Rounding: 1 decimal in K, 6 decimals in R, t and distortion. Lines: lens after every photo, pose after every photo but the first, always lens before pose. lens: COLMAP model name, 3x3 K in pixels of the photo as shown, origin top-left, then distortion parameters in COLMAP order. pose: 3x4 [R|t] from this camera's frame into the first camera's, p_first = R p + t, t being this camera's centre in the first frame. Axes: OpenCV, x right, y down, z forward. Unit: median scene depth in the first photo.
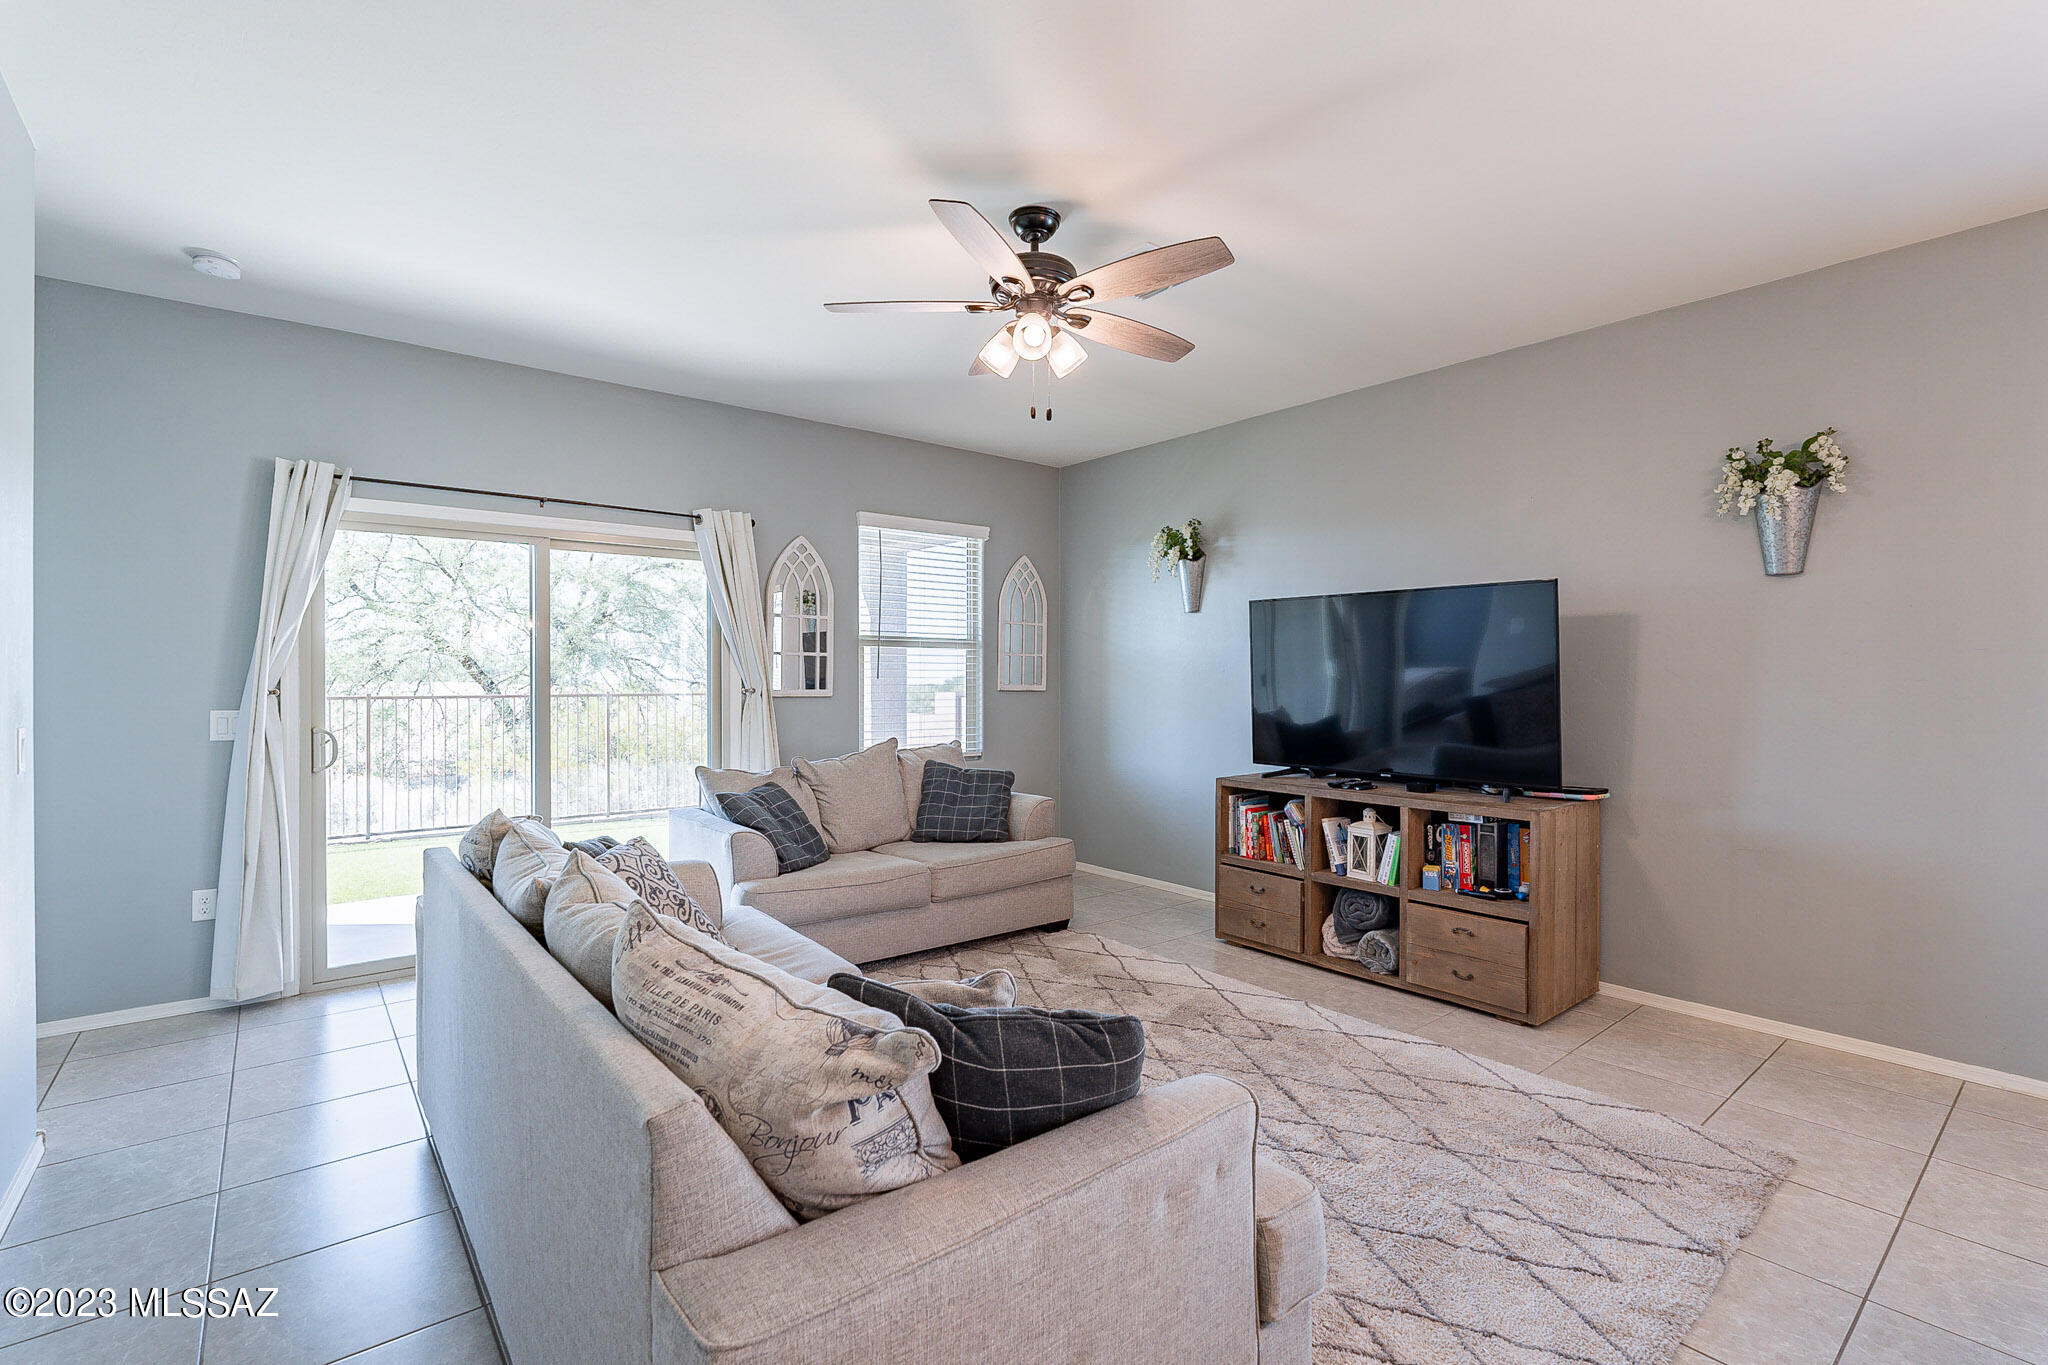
lens RADIAL K [[919.4, 0, 1024.0], [0, 919.4, 682.5], [0, 0, 1]] dist [-0.002837, -0.000044]
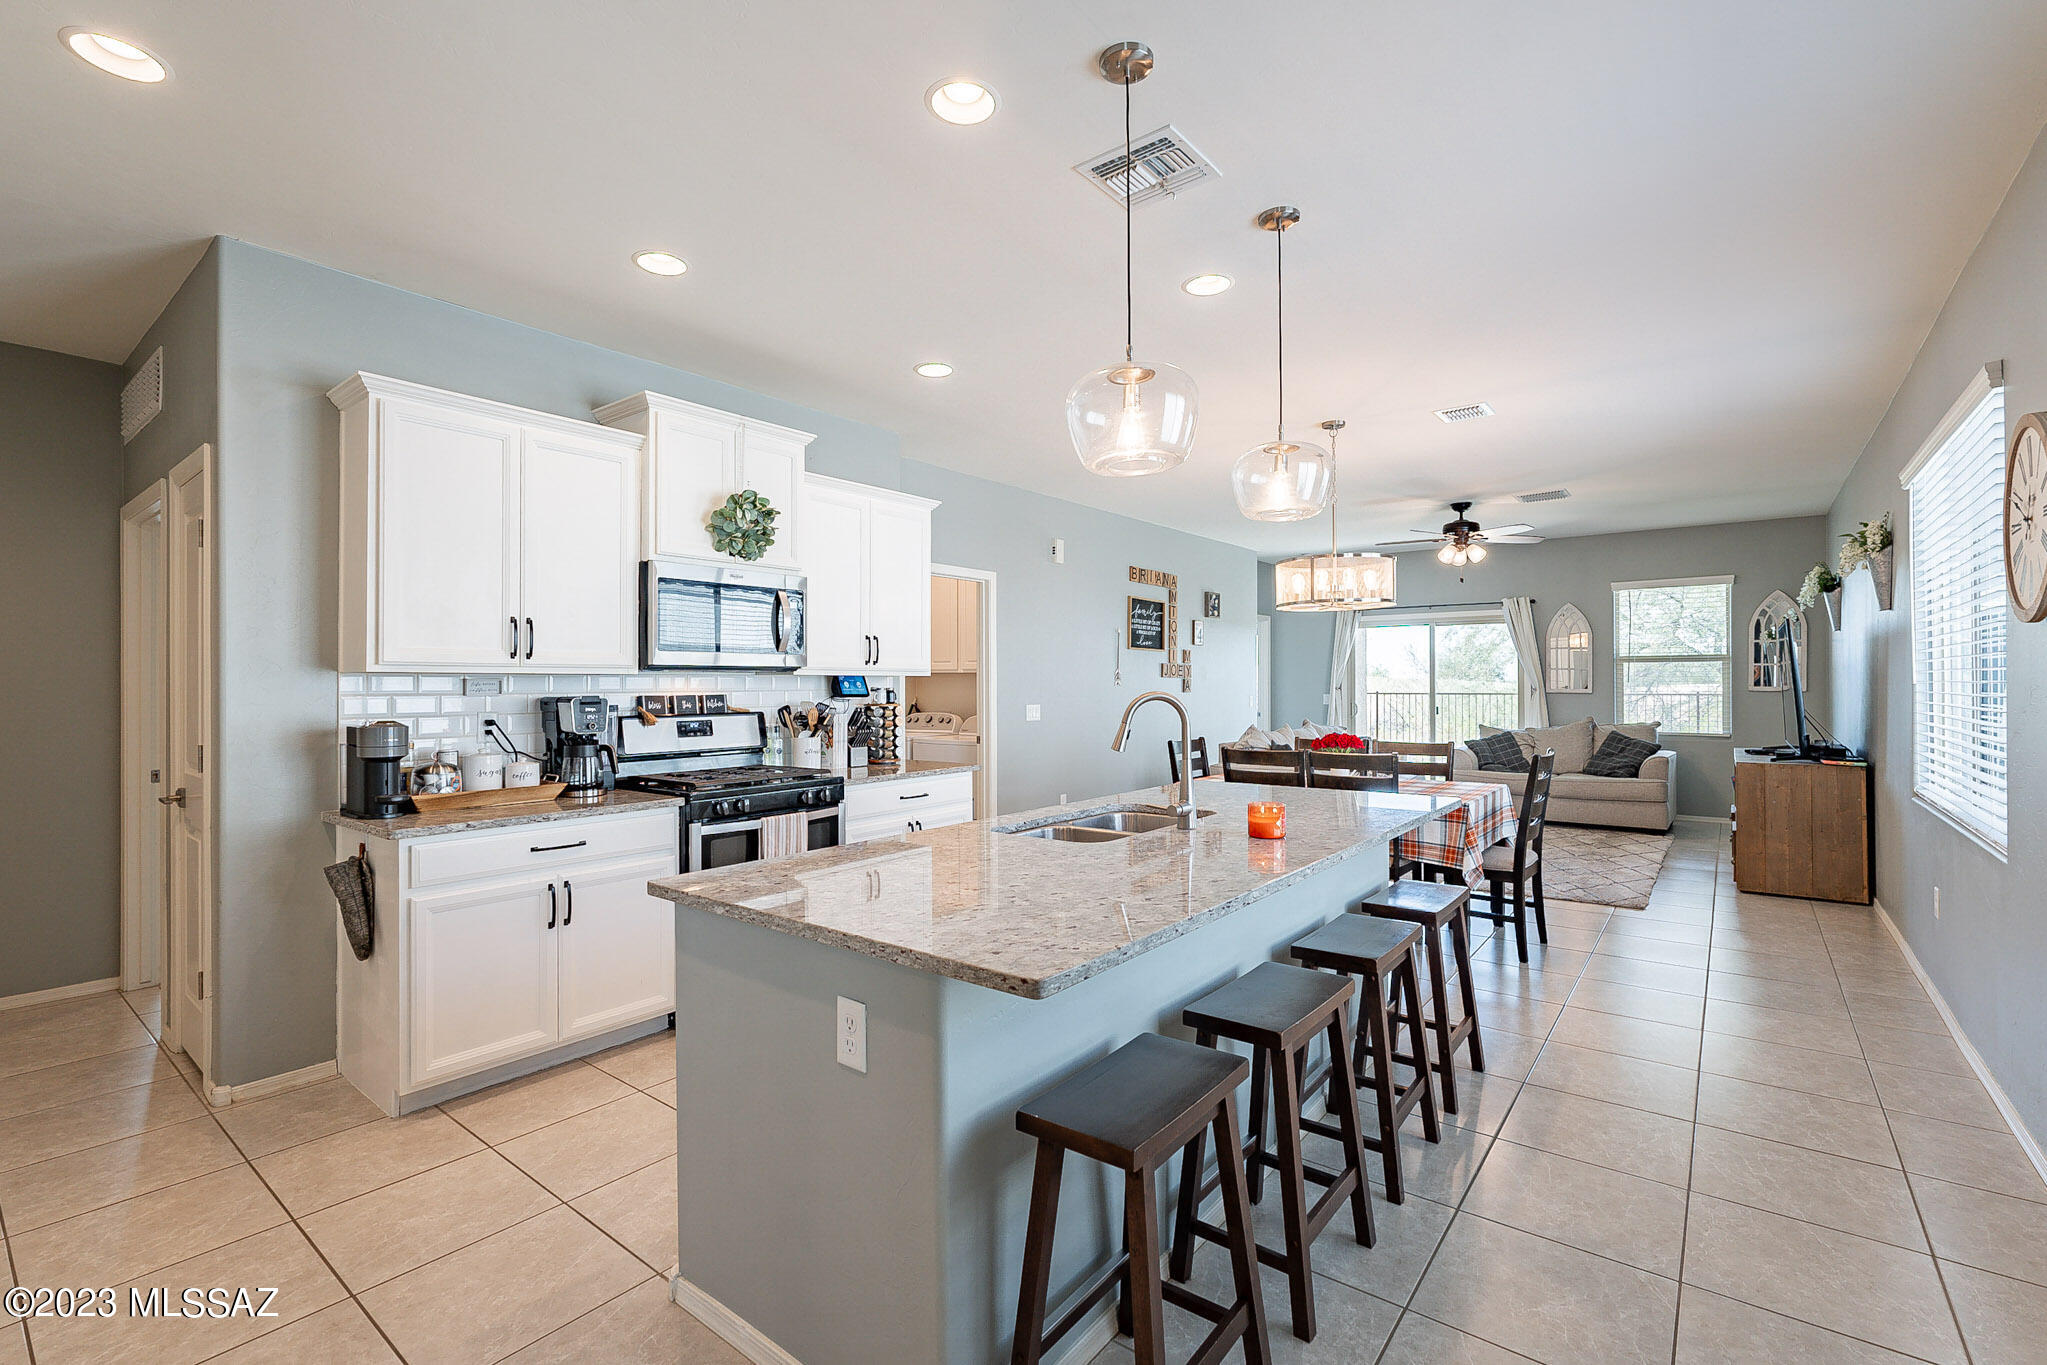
lens RADIAL K [[898.4, 0, 1029.1], [0, 898.4, 677.9], [0, 0, 1]] dist [-0.001592, 0.000017]
pose [[0.222420, -0.006537, -0.974929, 1.576866], [0.000159, 0.999978, -0.006669, -0.002470], [0.974951, 0.001328, 0.222416, -0.527235]]
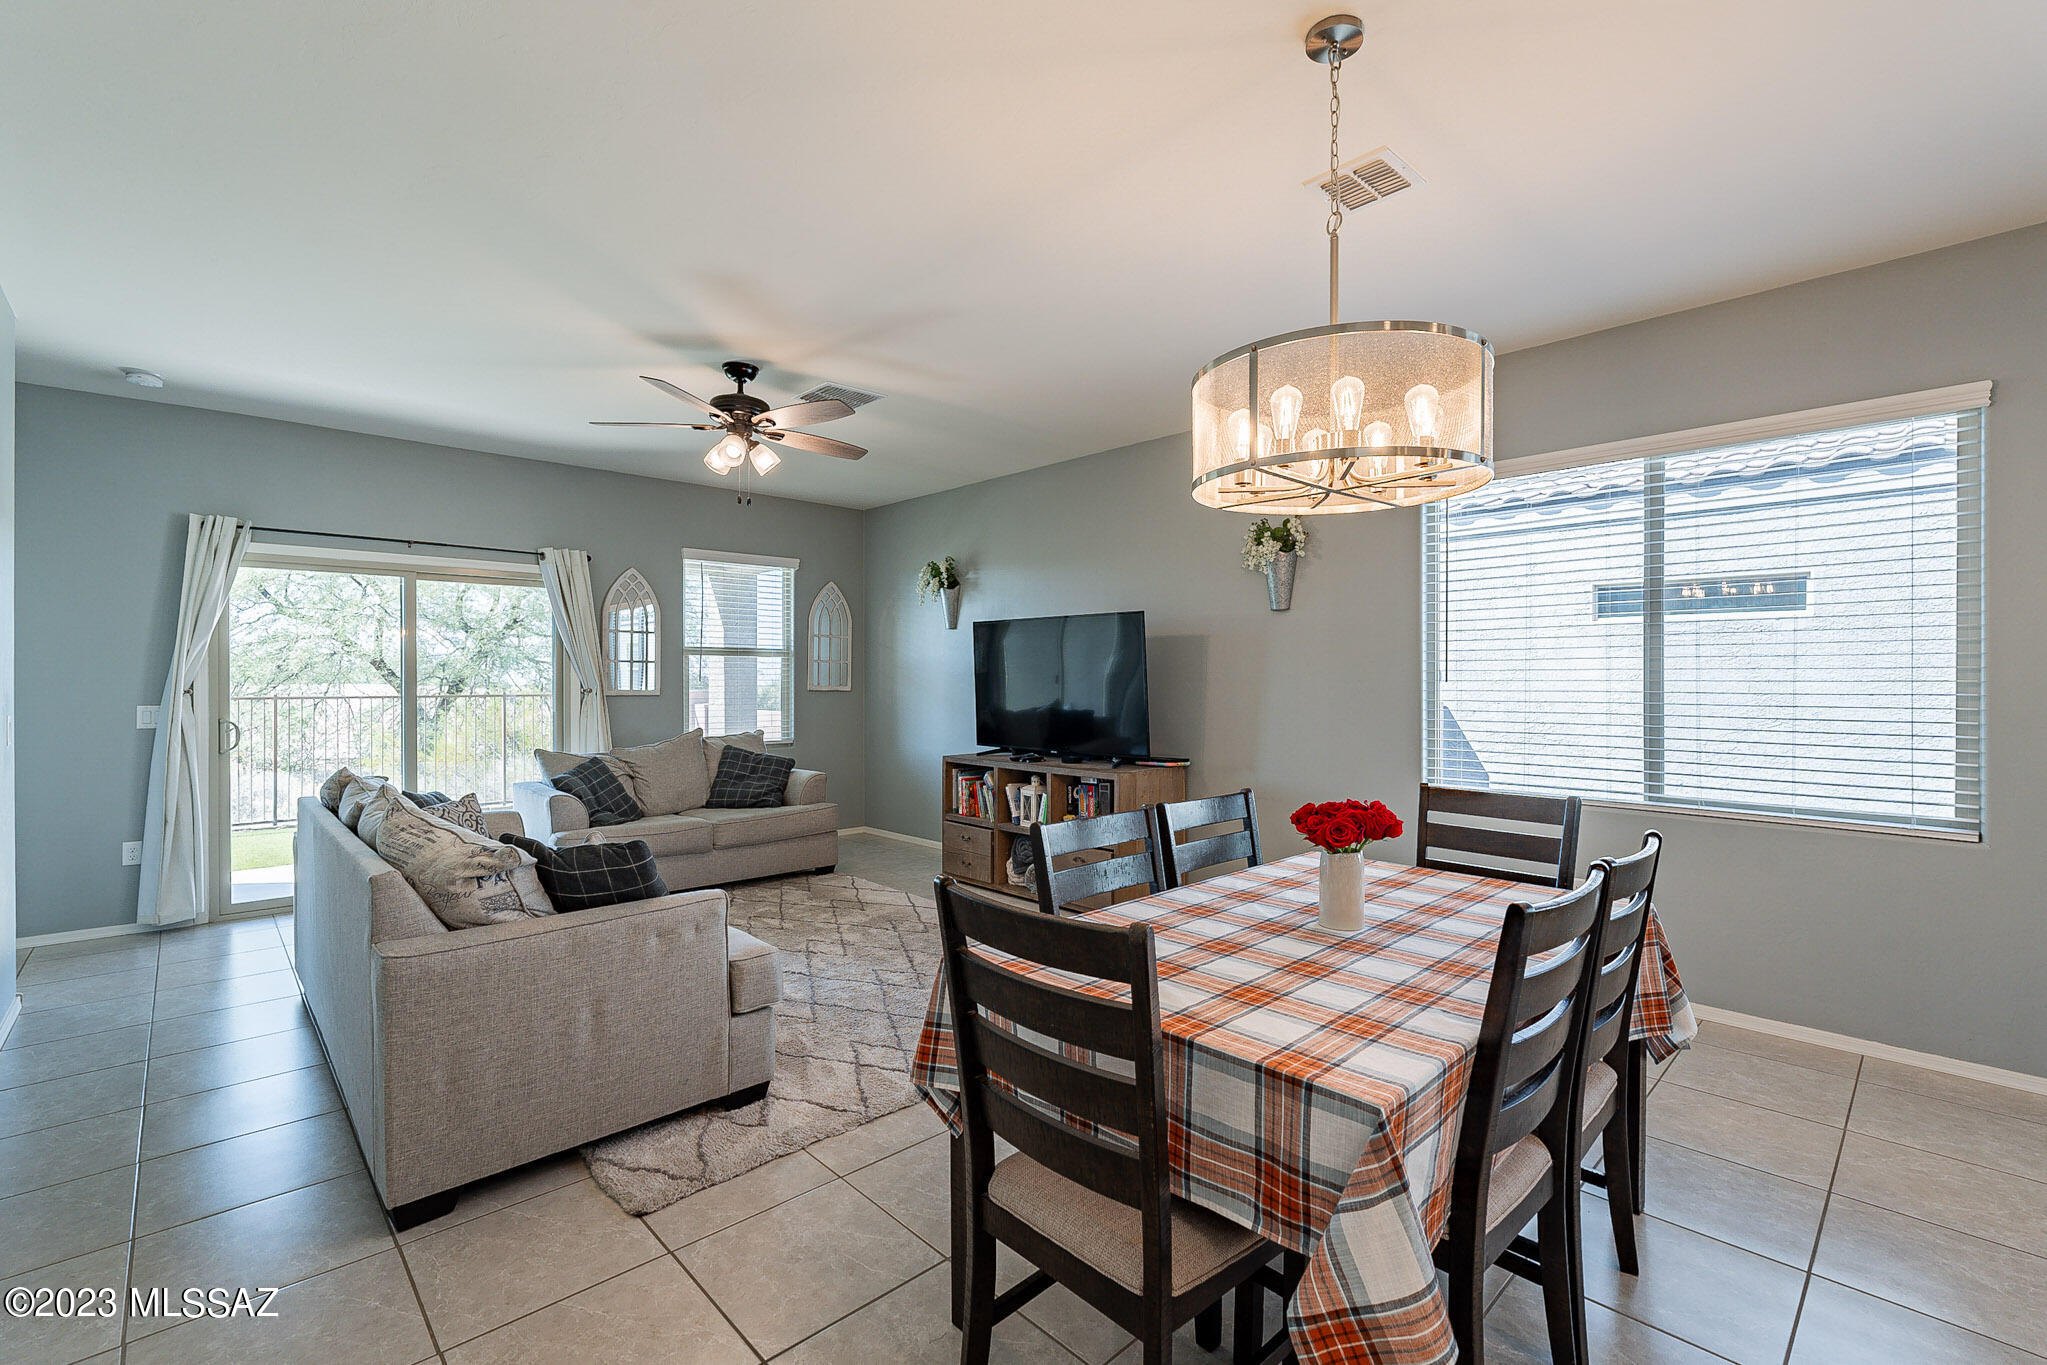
lens RADIAL K [[887.6, 0, 1018.8], [0, 887.6, 683.9], [0, 0, 1]] dist [-0.002323, 0.000057]
pose [[0.997434, -0.000501, 0.071587, 0.255574], [0.000502, 1.000000, 0.000003, -0.000264], [-0.071587, 0.000033, 0.997434, -0.321834]]
